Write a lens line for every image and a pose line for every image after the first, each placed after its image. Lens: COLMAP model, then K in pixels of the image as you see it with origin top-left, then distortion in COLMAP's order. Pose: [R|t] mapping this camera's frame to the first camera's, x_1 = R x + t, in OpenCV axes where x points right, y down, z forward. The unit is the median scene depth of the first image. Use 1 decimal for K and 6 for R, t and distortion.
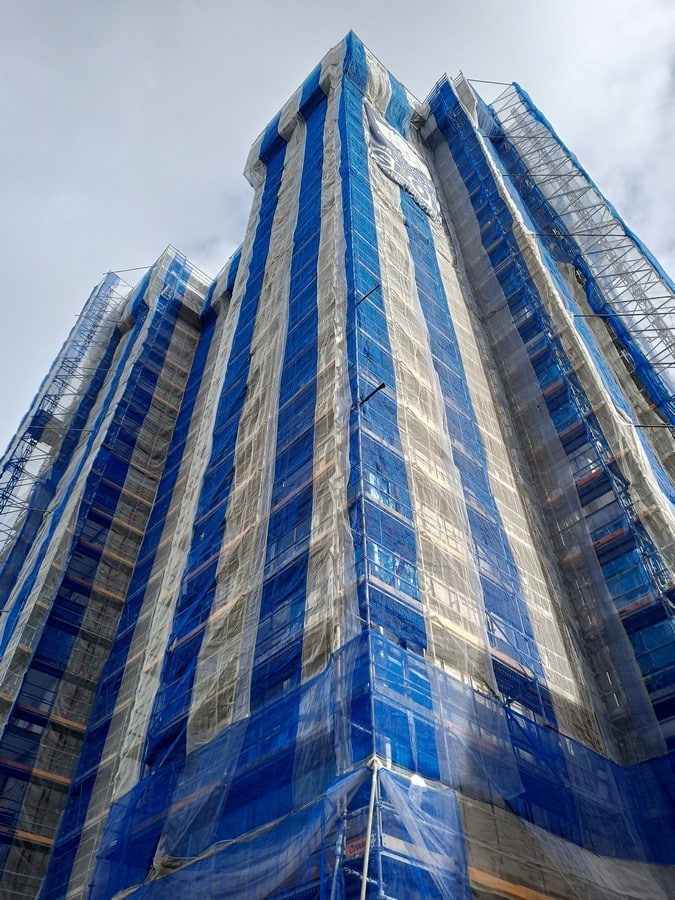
lens RADIAL K [[664.9, 0, 339.3], [0, 664.9, 467.4], [0, 0, 1]] dist [0.098596, 0.002077]
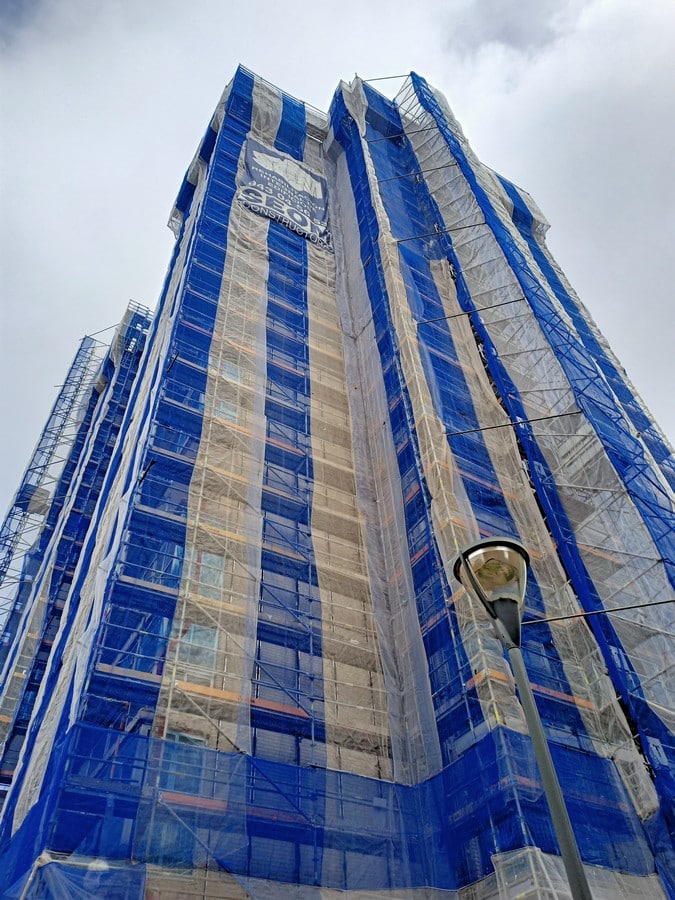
lens RADIAL K [[674.7, 0, 337.5], [0, 674.7, 450.0], [0, 0, 1]] dist [0.094684, 0.001726]
pose [[0.973790, -0.191128, -0.123304, 0.196275], [0.190126, 0.981557, -0.019956, -0.024384], [0.124844, -0.004011, 0.992168, -0.016627]]
